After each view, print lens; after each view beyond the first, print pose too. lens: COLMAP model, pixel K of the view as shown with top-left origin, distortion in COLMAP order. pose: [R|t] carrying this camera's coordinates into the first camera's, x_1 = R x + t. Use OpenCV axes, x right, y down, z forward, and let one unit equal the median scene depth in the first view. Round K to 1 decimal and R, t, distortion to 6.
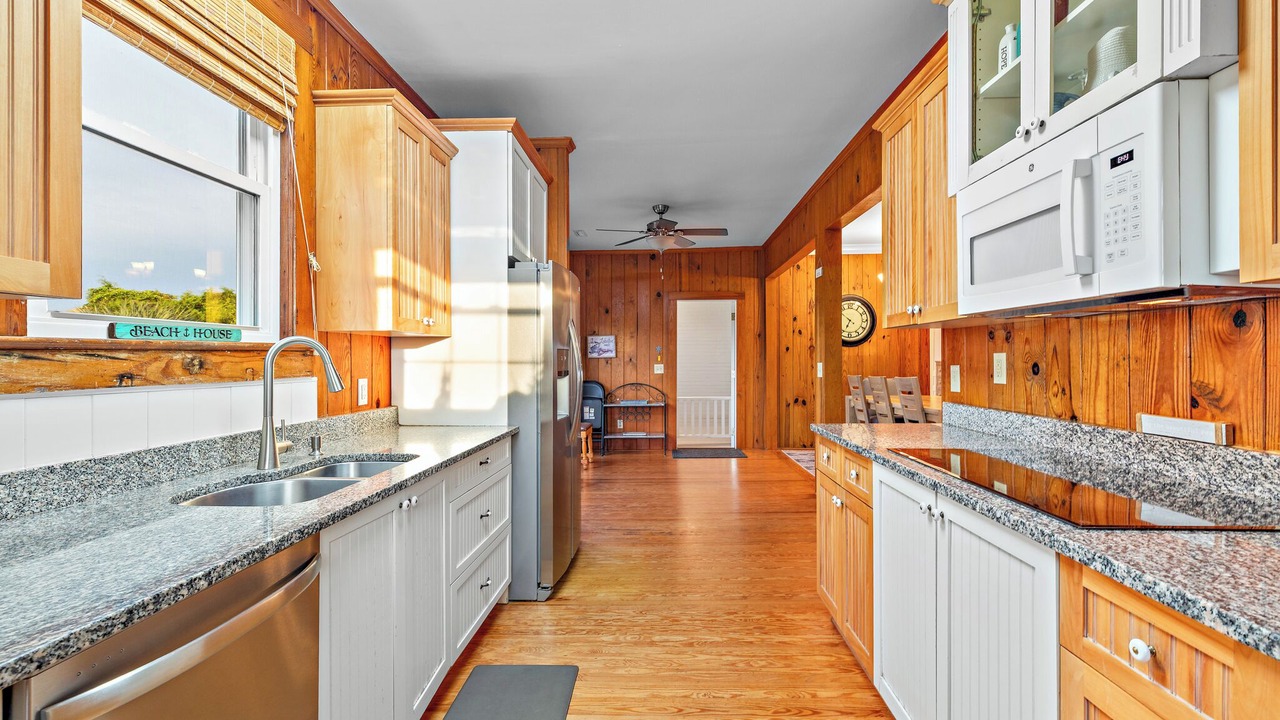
lens RADIAL K [[571.8, 0, 641.4], [0, 571.8, 353.3], [0, 0, 1]] dist [0.001711, 0.000211]
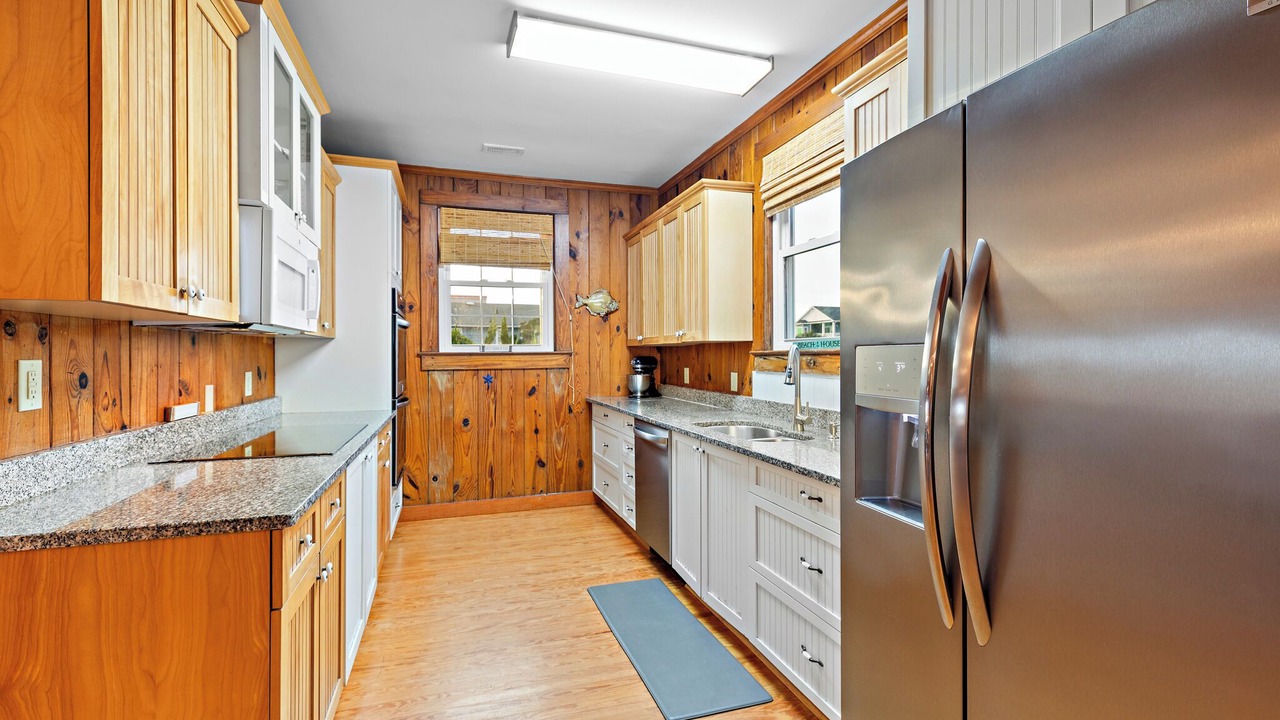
lens RADIAL K [[571.8, 0, 641.4], [0, 571.8, 353.3], [0, 0, 1]] dist [0.001711, 0.000211]
pose [[-0.929913, 0.003148, -0.367767, 0.297442], [0.006926, 0.999936, -0.008954, 0.002532], [0.367715, -0.010873, -0.929875, 2.185534]]
